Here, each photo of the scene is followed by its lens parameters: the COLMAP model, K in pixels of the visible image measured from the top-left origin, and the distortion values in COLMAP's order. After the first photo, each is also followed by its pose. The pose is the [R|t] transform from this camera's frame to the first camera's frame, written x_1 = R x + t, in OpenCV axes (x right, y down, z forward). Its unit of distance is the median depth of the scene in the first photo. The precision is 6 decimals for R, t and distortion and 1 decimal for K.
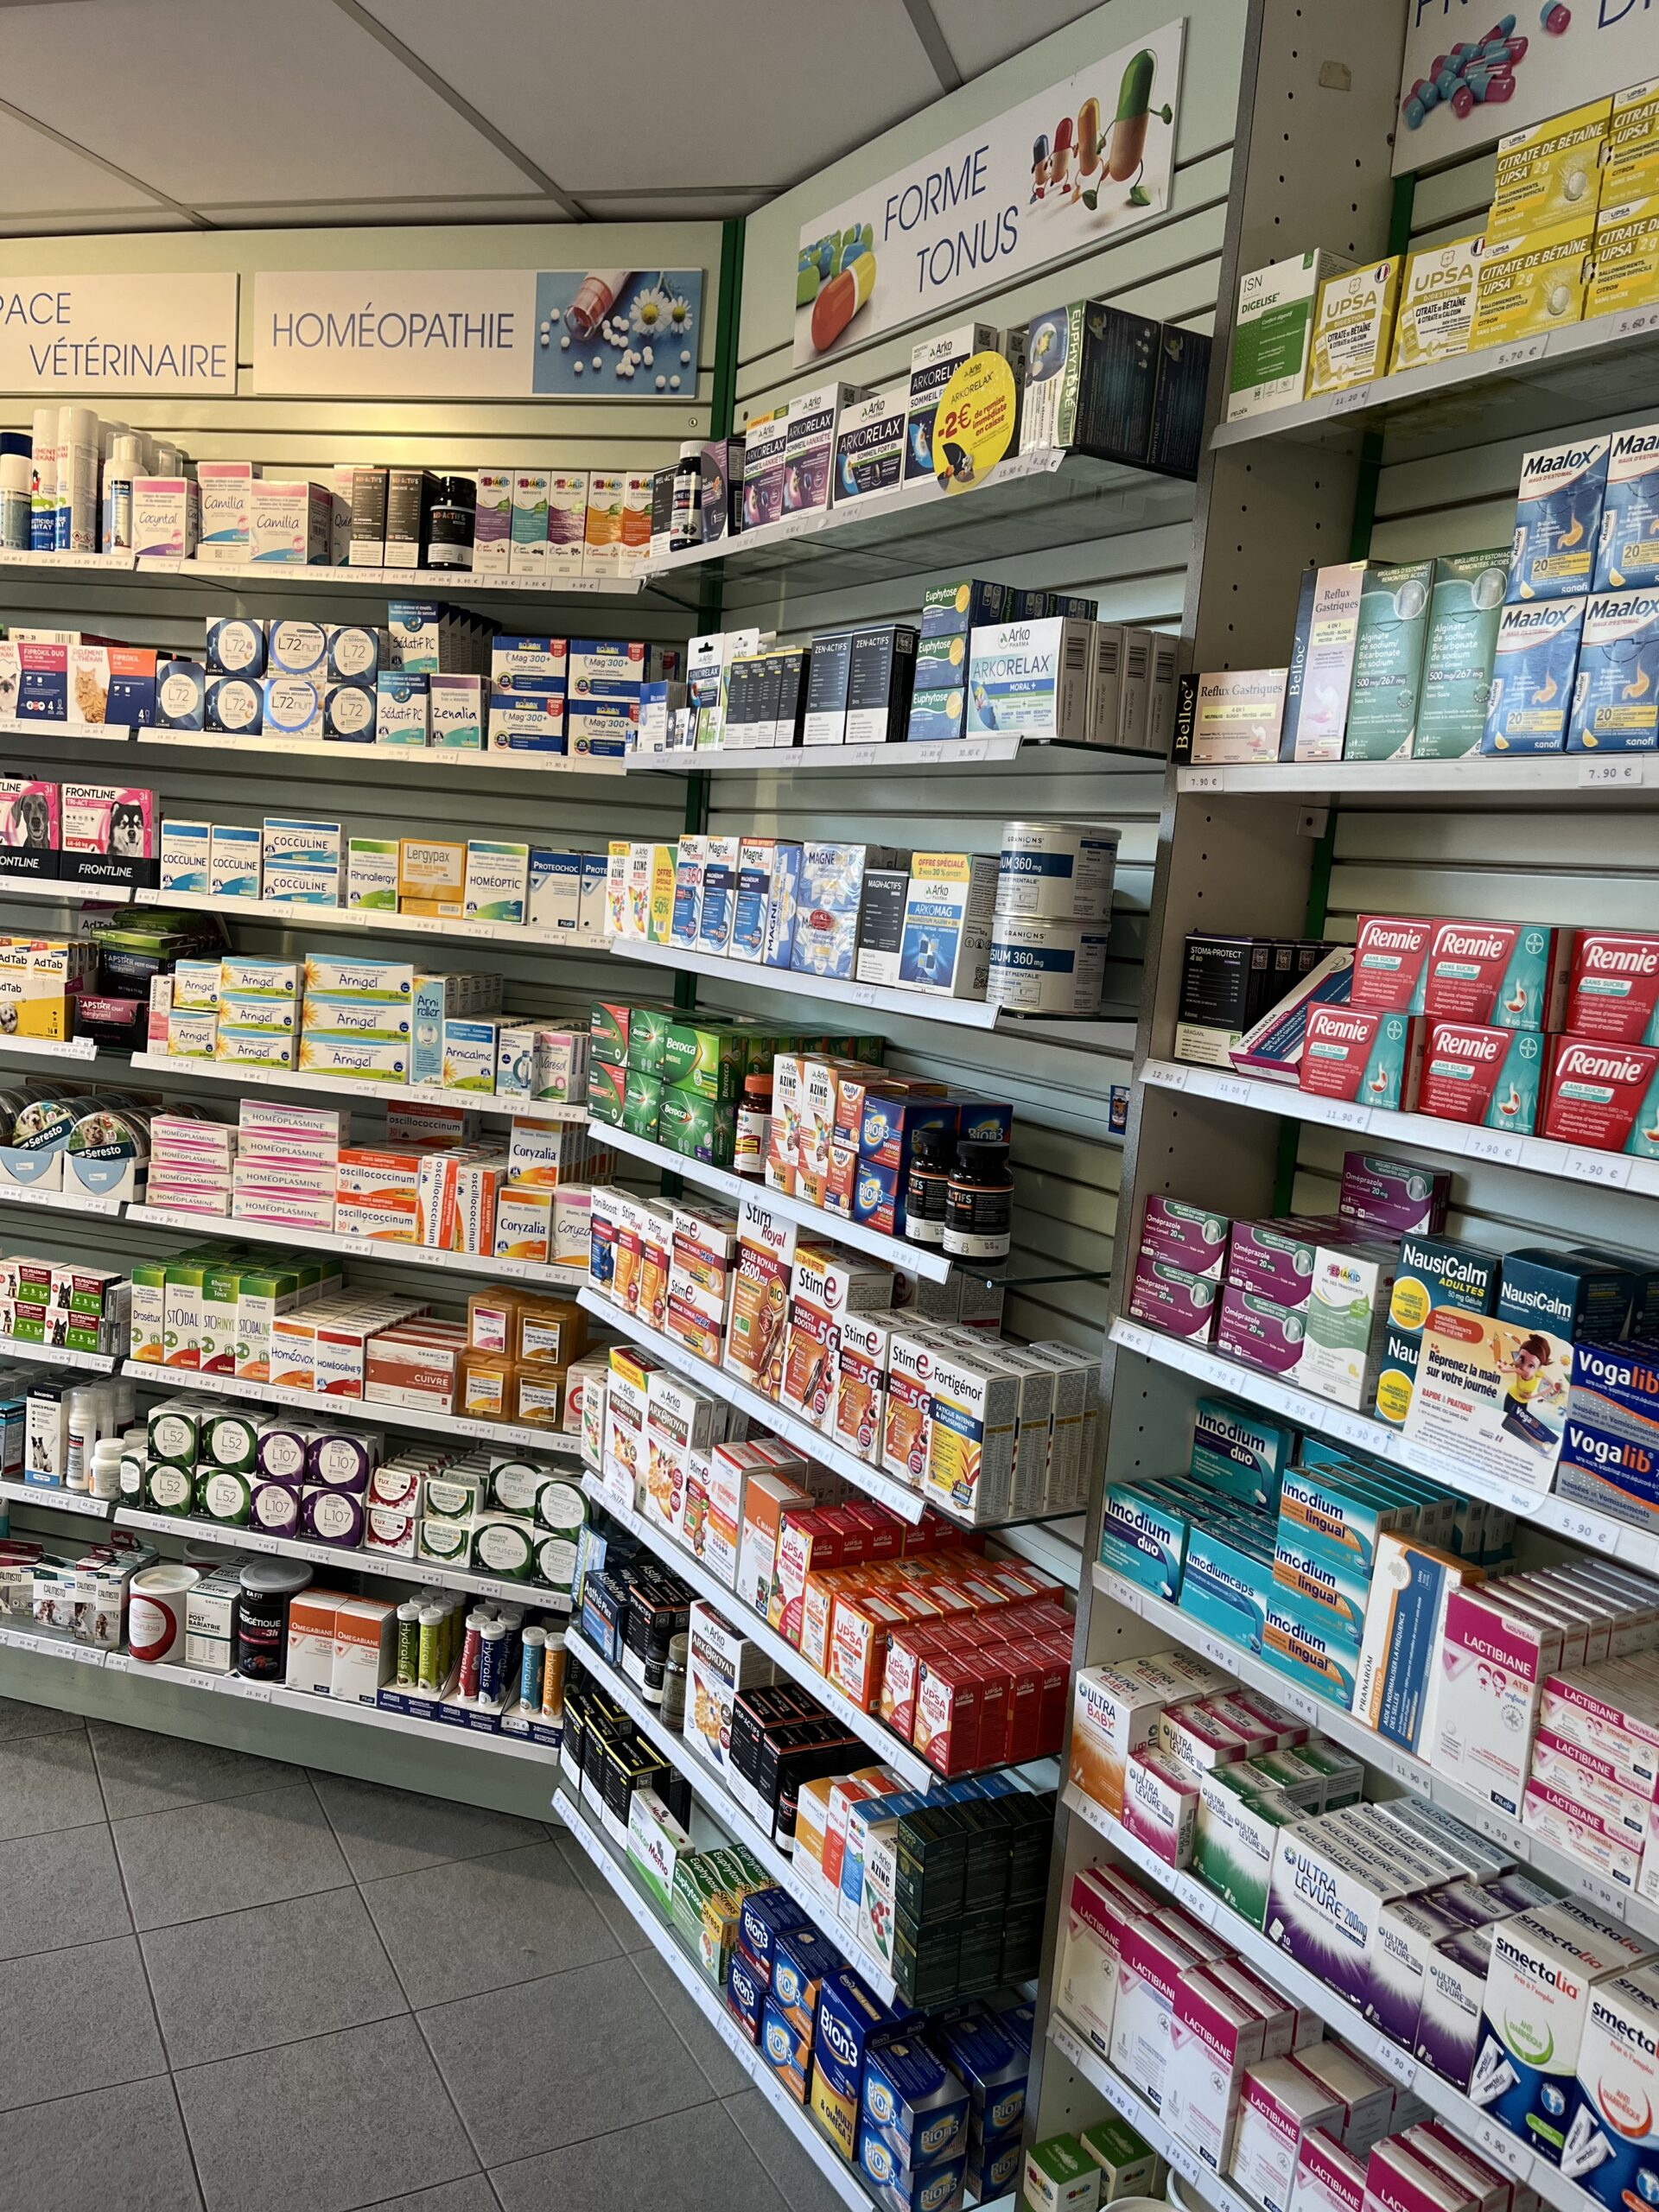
lens RADIAL K [[1701.0, 0, 816.6], [0, 1701.0, 1117.6], [0, 0, 1]] dist [0.064587, -0.095493]
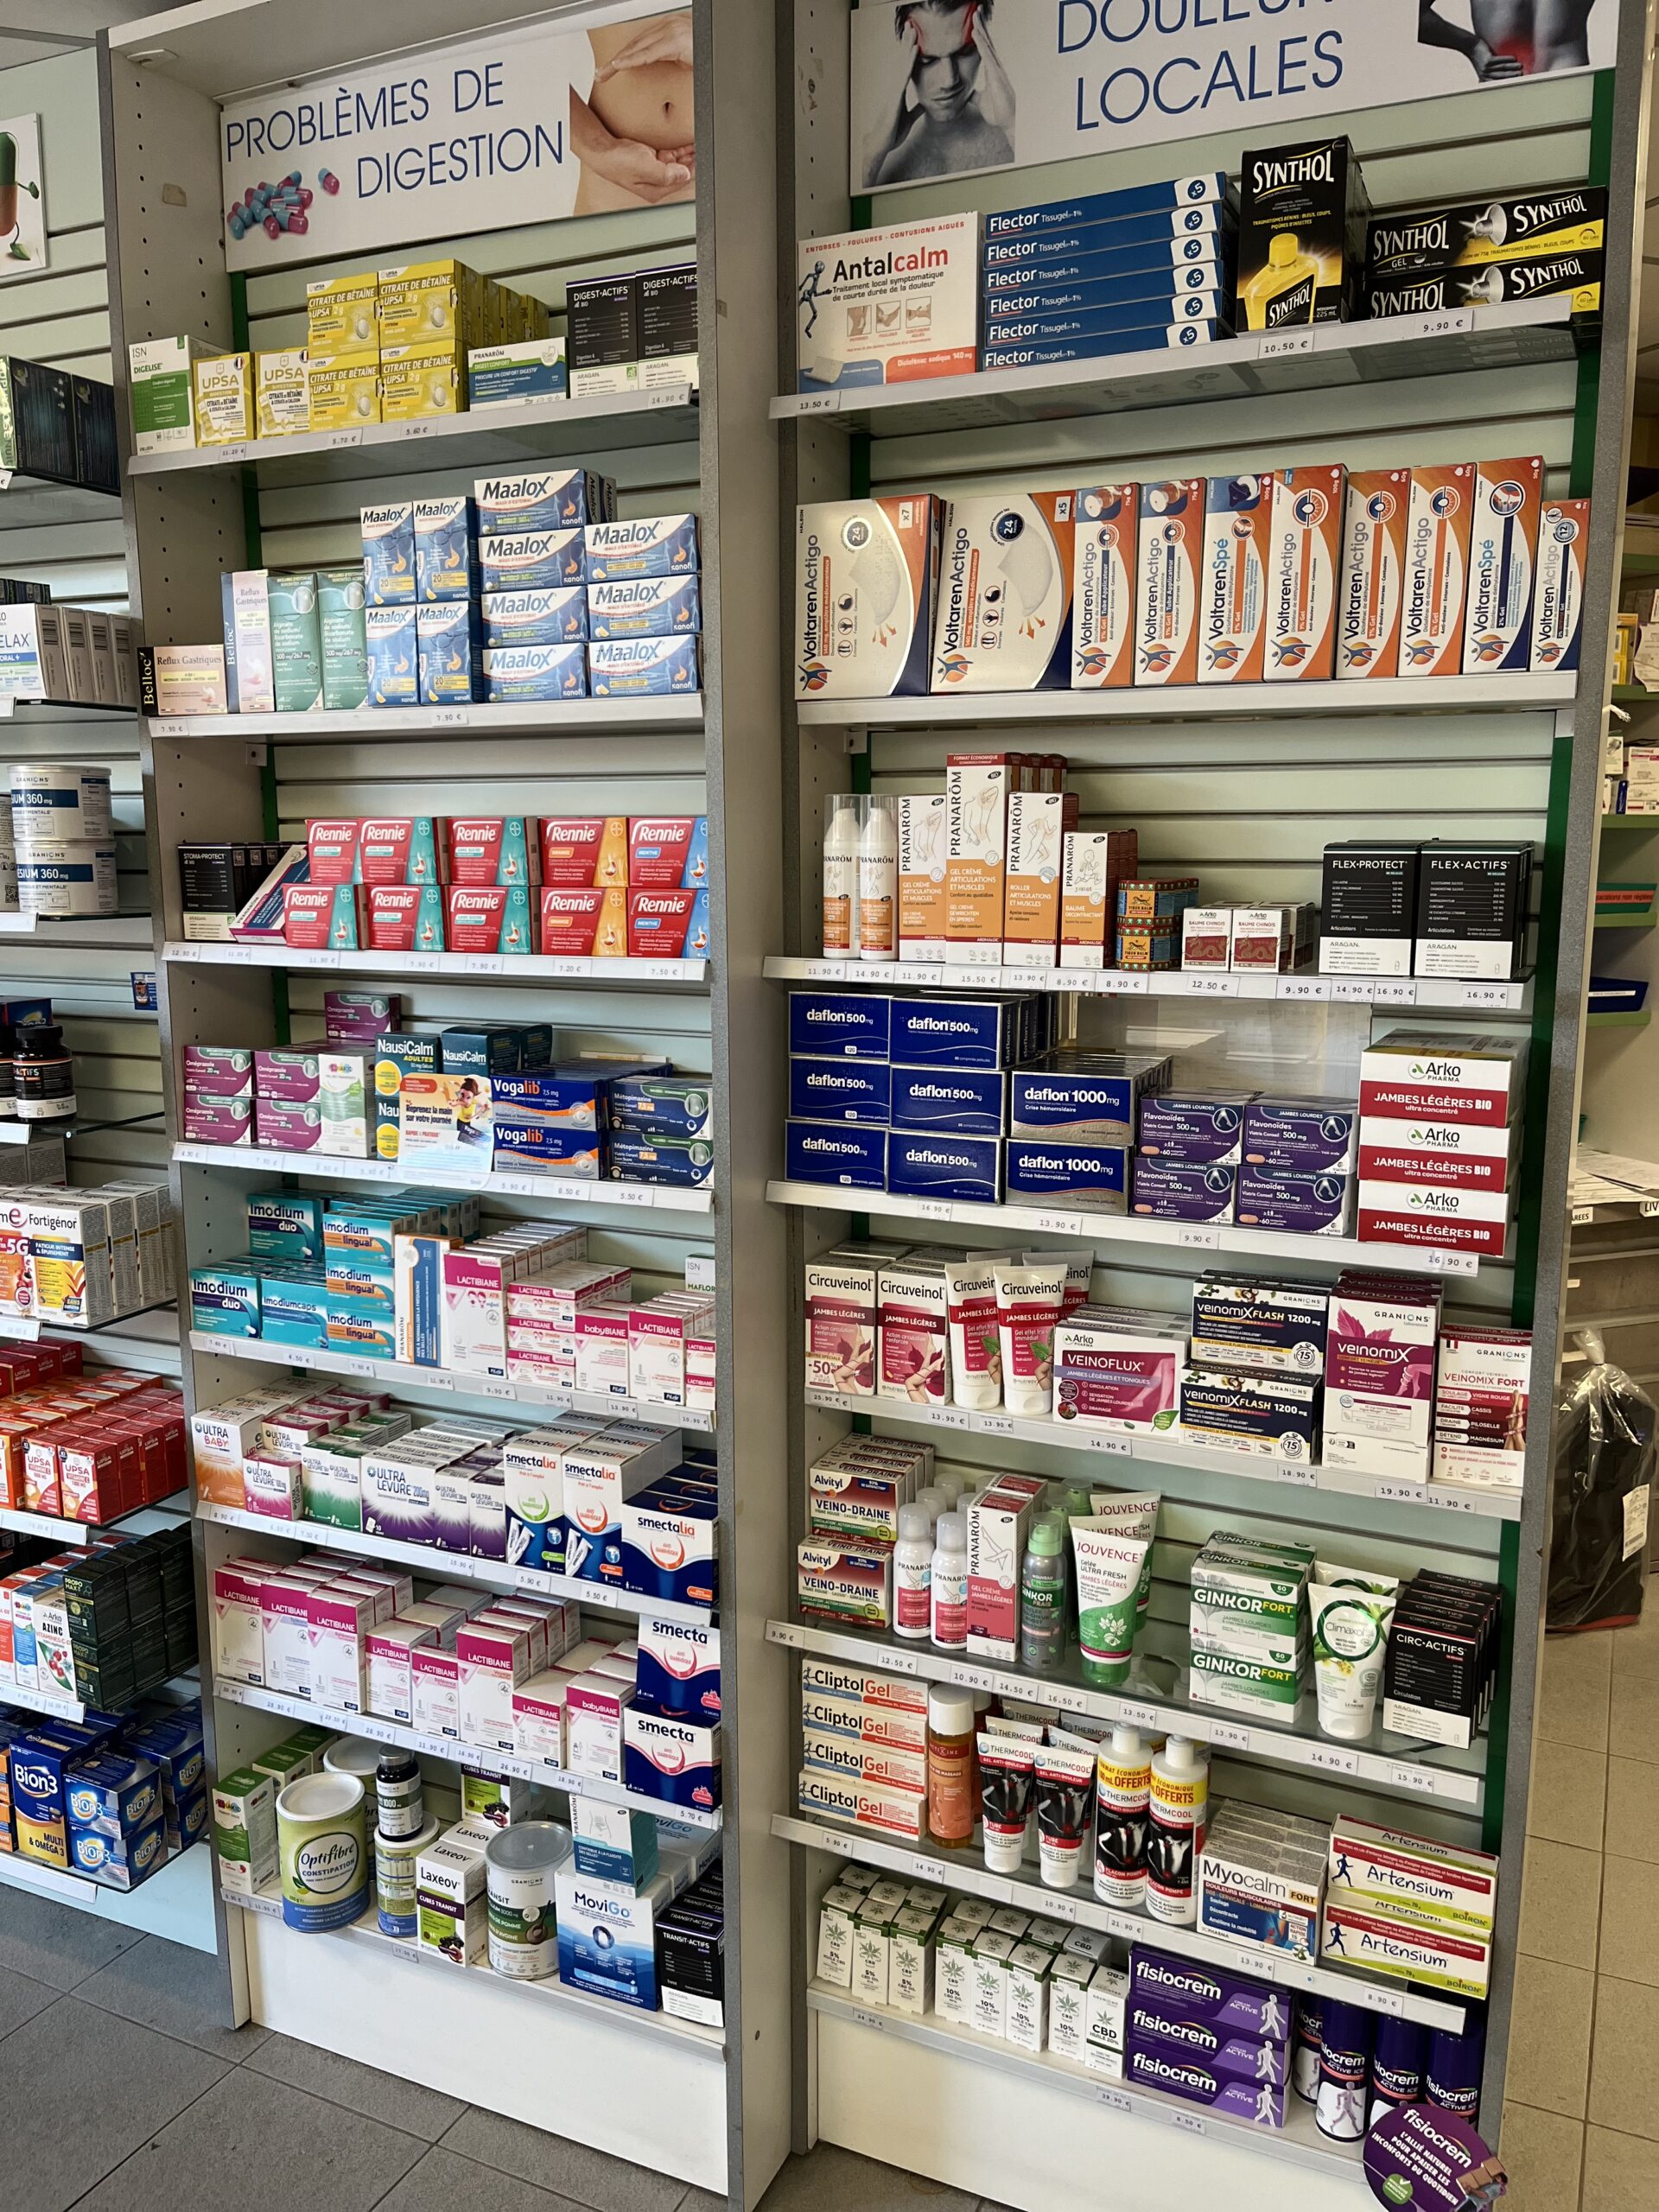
lens RADIAL K [[1701.0, 0, 816.6], [0, 1701.0, 1117.6], [0, 0, 1]] dist [0.064587, -0.095493]
pose [[0.815432, -0.172750, 0.552474, -0.161102], [0.148555, 0.984918, 0.088706, 0.060563], [-0.559466, 0.009739, 0.828796, -0.402501]]
